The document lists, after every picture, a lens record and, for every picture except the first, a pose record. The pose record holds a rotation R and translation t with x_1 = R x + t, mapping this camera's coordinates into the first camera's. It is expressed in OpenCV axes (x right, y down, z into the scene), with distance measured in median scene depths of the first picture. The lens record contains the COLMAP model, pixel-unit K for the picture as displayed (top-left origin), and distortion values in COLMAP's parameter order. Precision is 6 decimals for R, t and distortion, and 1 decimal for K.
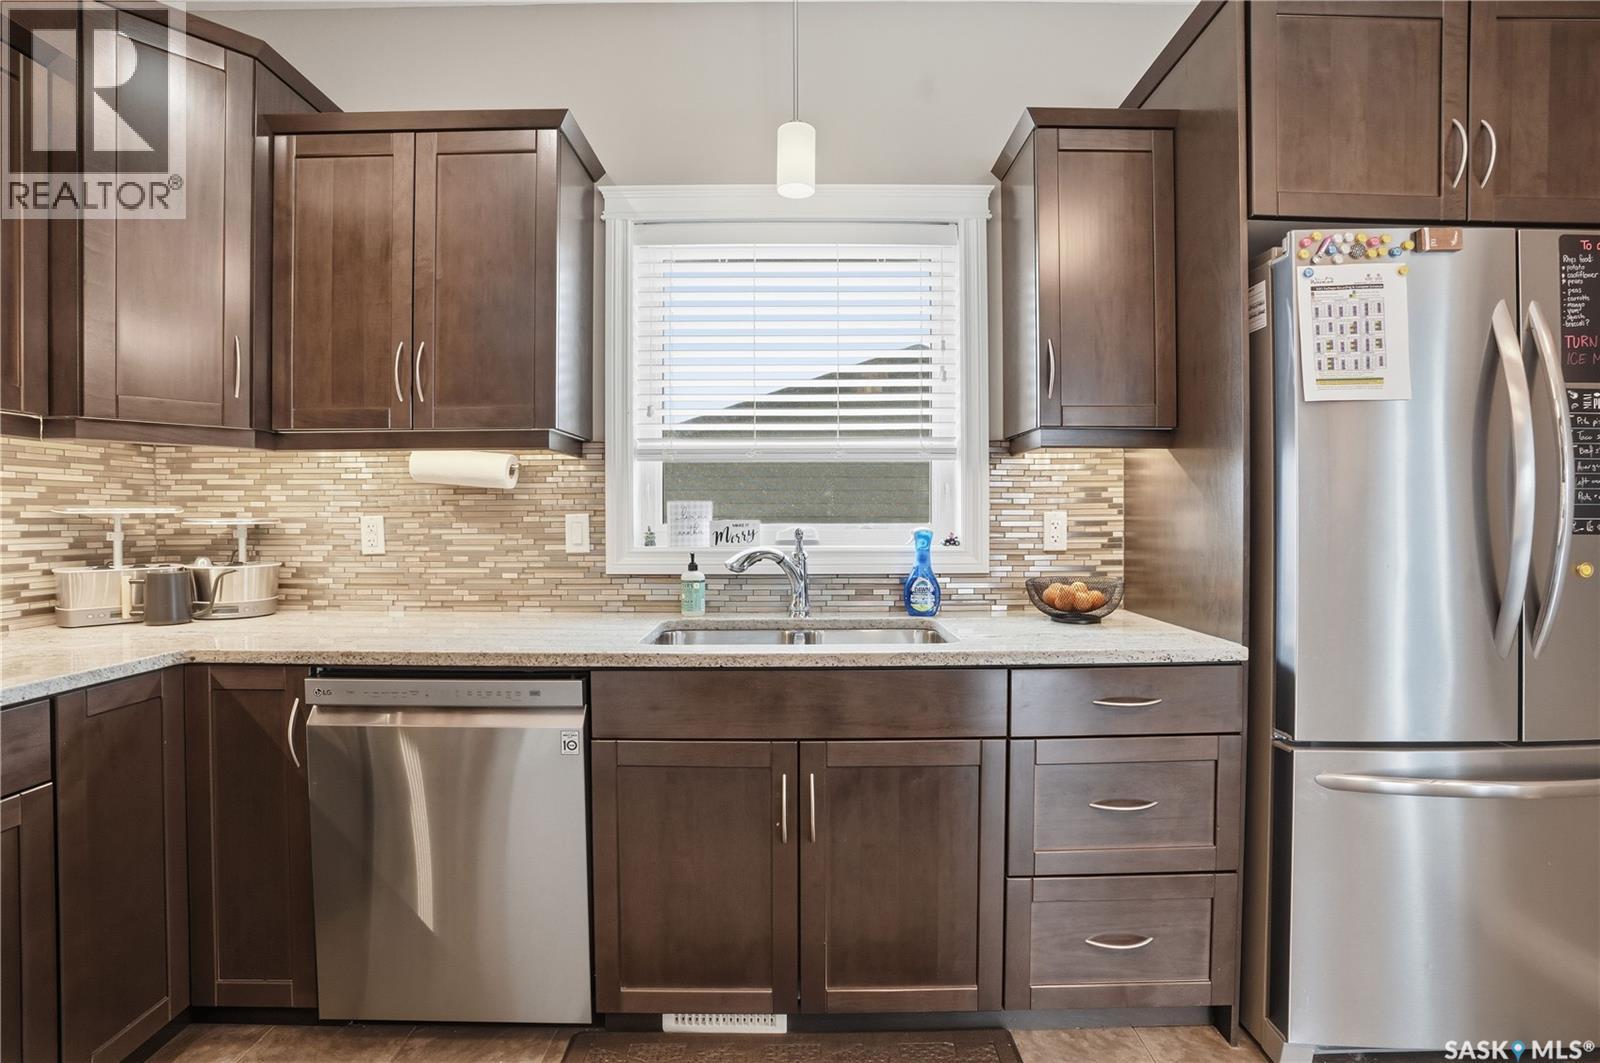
lens RADIAL K [[744.9, 0, 800.0], [0, 744.9, 531.5], [0, 0, 1]] dist [-0.064965, 0.023531]
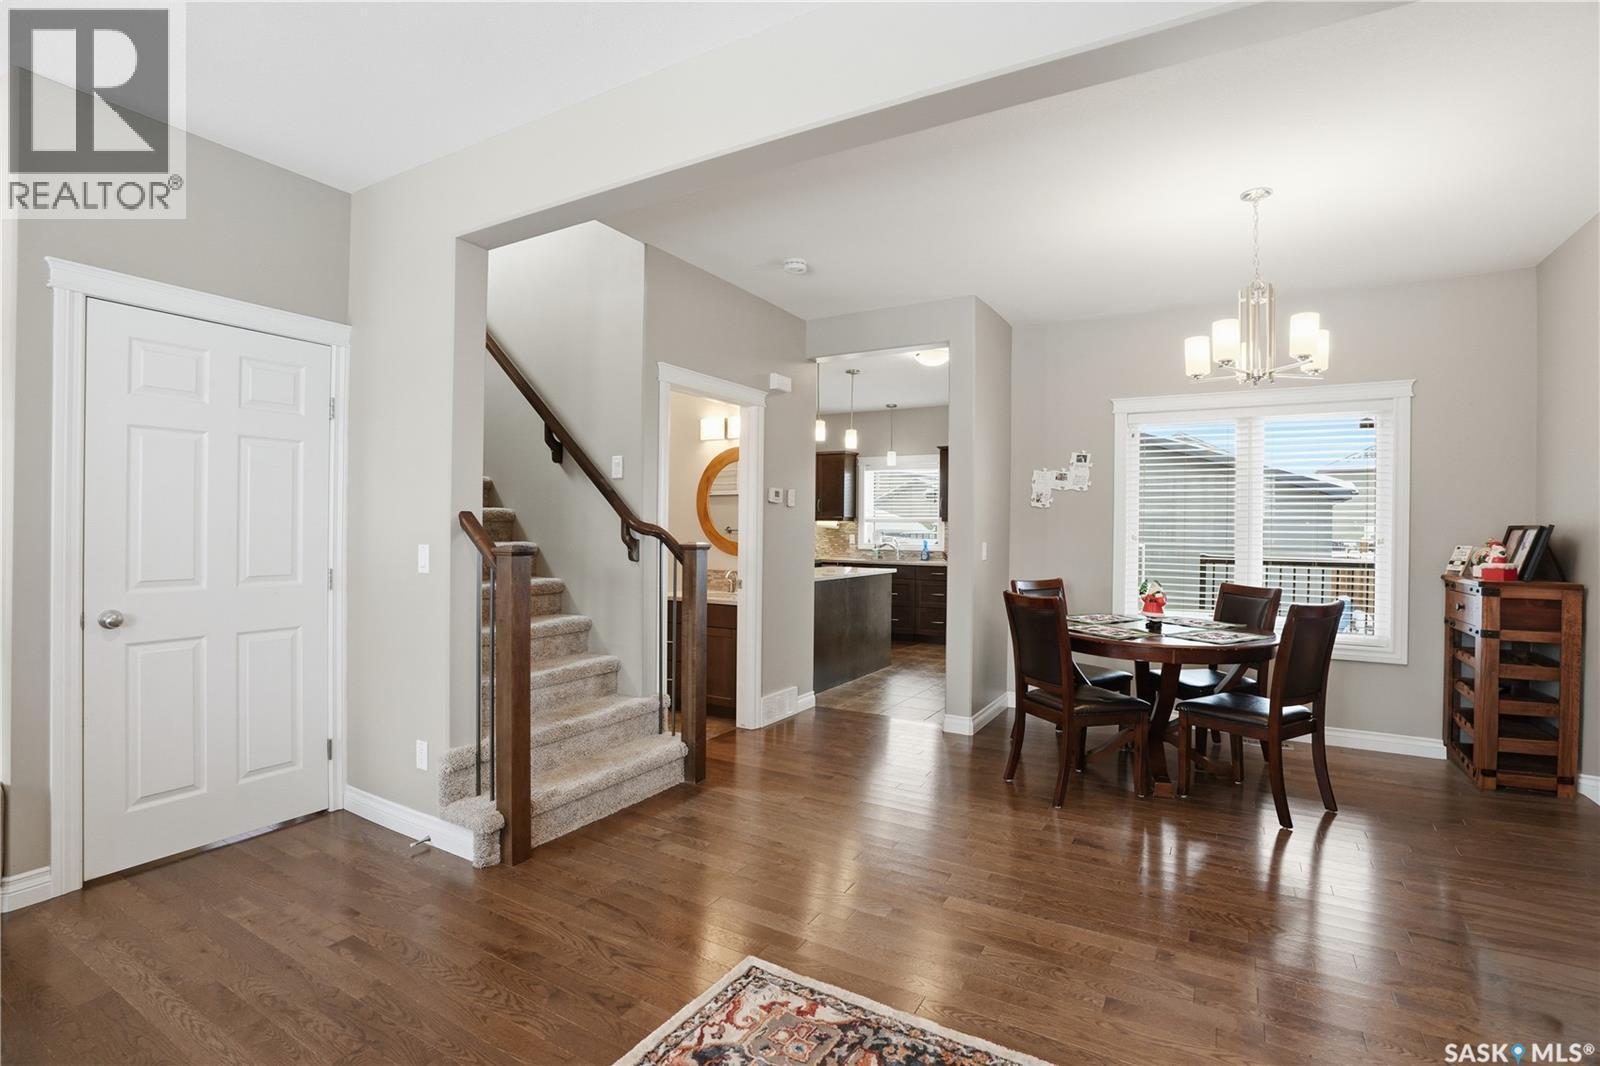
lens RADIAL K [[744.9, 0, 800.0], [0, 744.9, 533.0], [0, 0, 1]] dist [-0.064965, 0.023531]
pose [[0.860945, 0.011967, -0.508558, 1.724169], [-0.021062, 0.999705, -0.012132, 0.026139], [0.508262, 0.021156, 0.860942, -3.025565]]
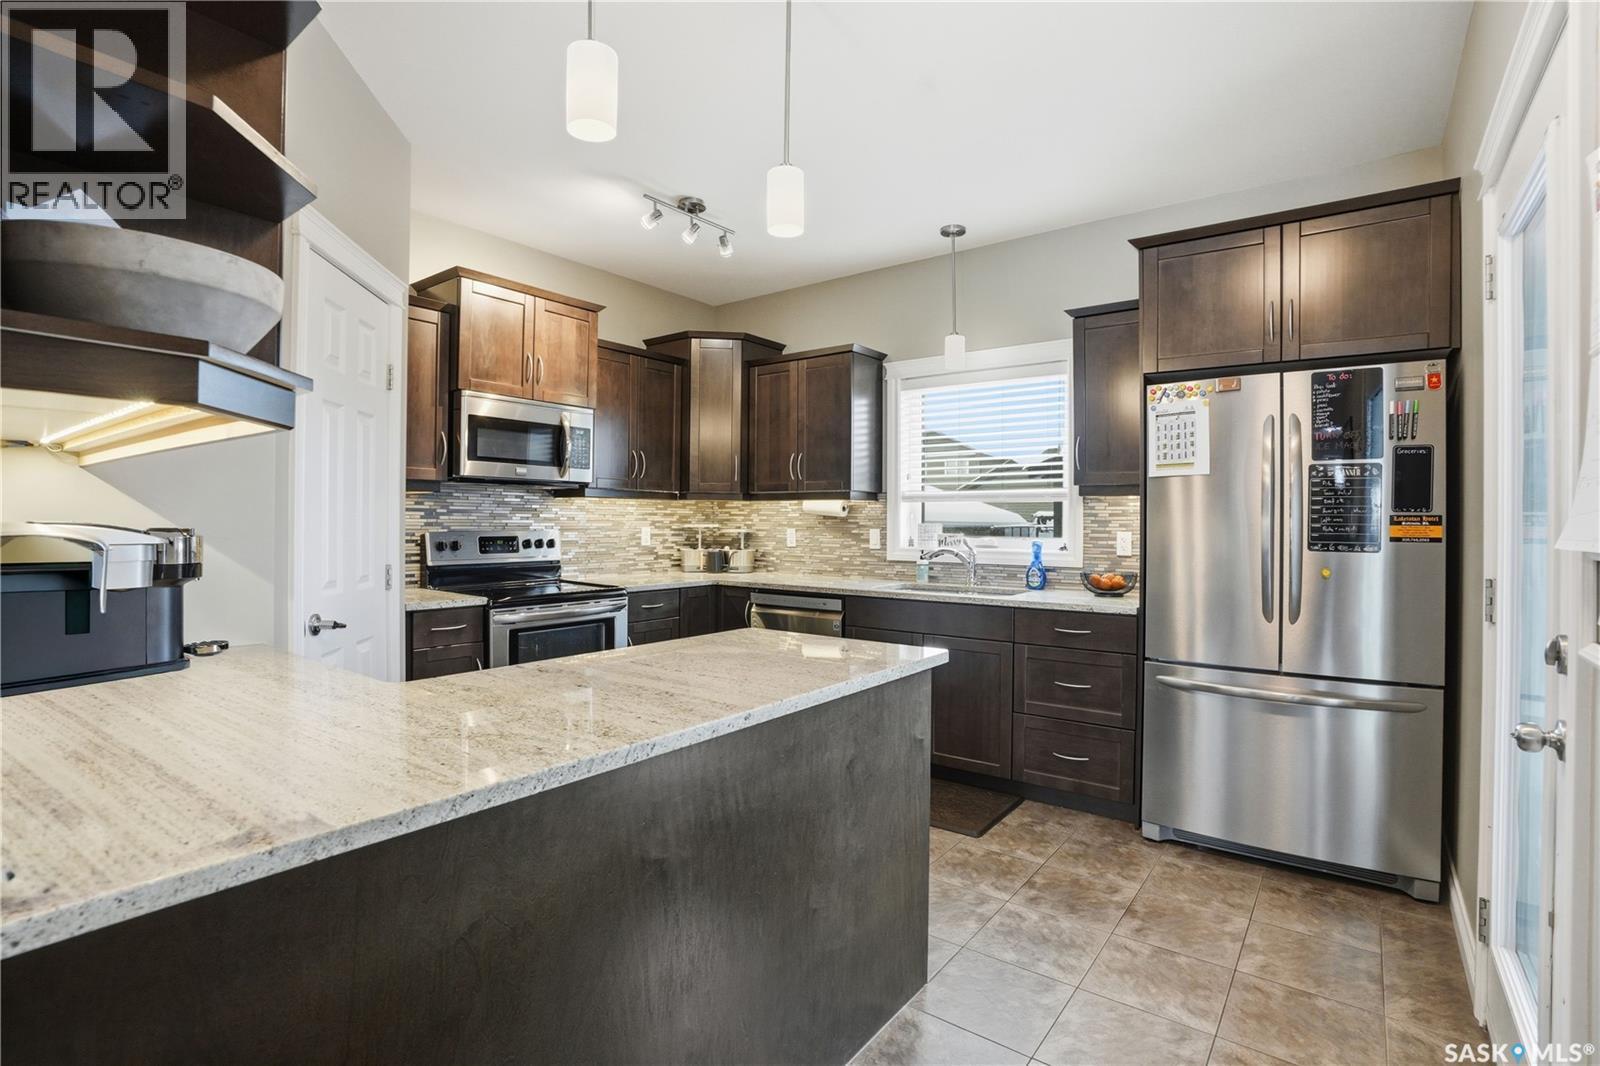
lens RADIAL K [[761.2, 0, 780.3], [0, 761.2, 521.6], [0, 0, 1]] dist [-0.074925, 0.031994]
pose [[0.779501, 0.006682, -0.626366, 0.832782], [-0.019559, 0.999715, -0.013676, -0.012114], [0.626096, 0.022912, 0.779409, -0.801224]]
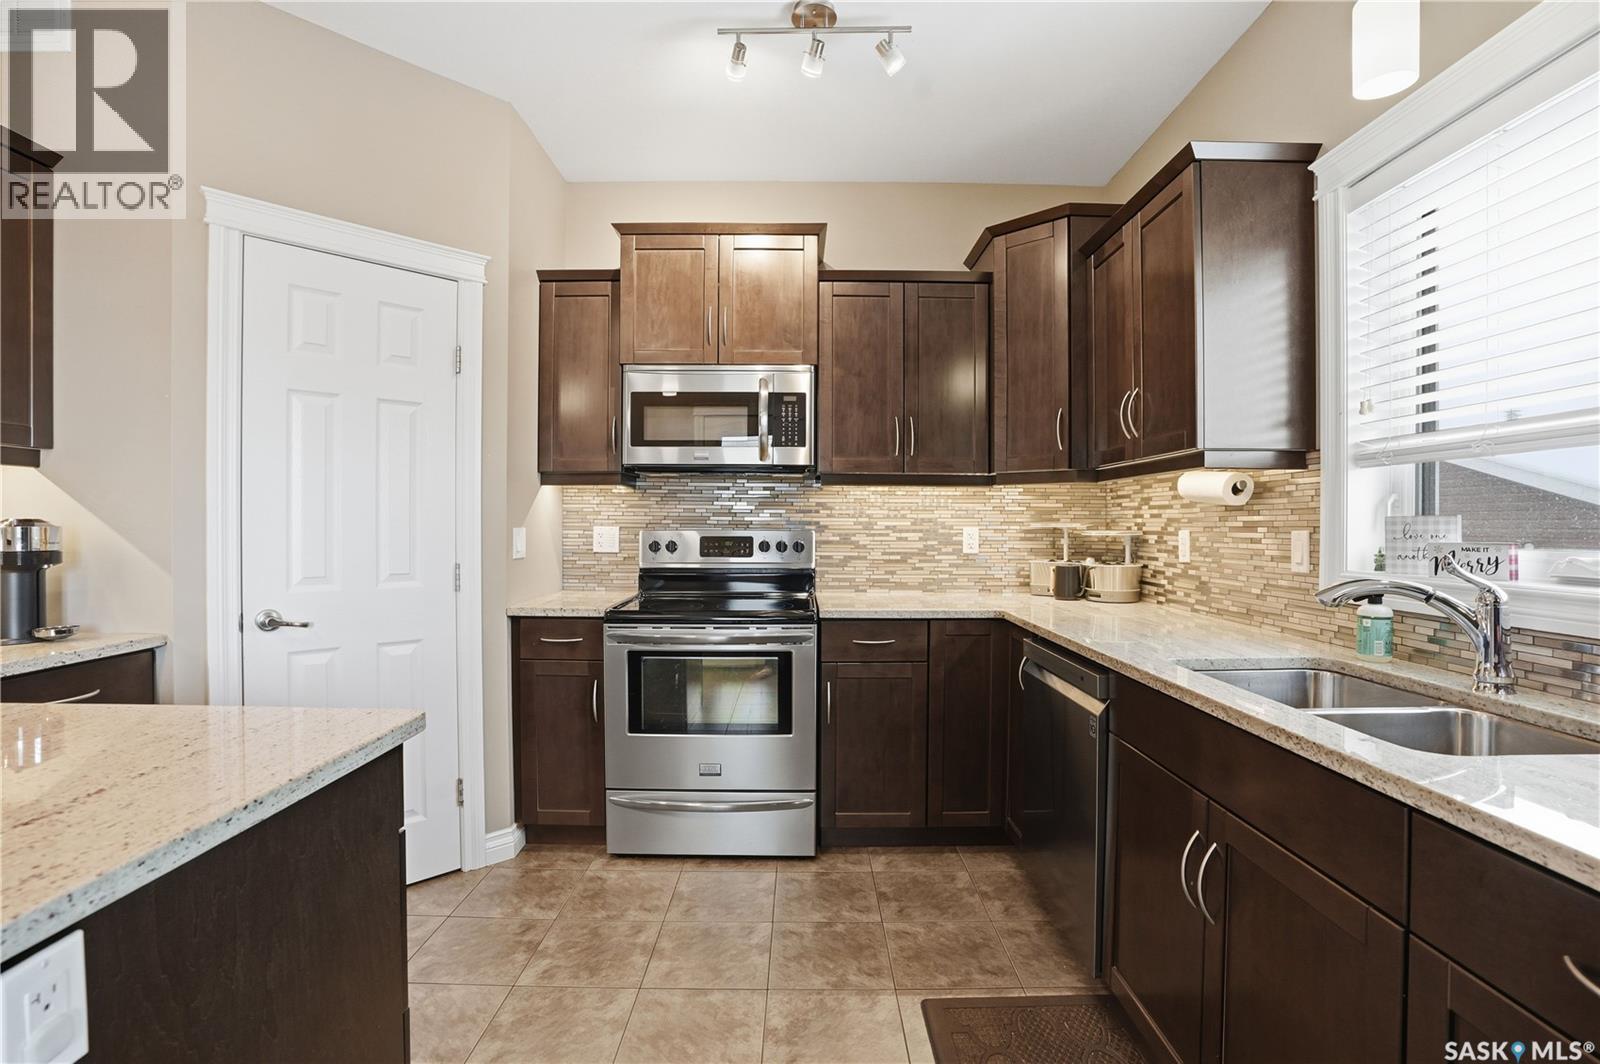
lens RADIAL K [[744.9, 0, 800.0], [0, 744.9, 532.0], [0, 0, 1]] dist [-0.064965, 0.023531]
pose [[-0.004942, 0.012534, -0.999909, 0.650844], [-0.024170, 0.999628, 0.012650, -0.019897], [0.999696, 0.024230, -0.004637, 0.405464]]
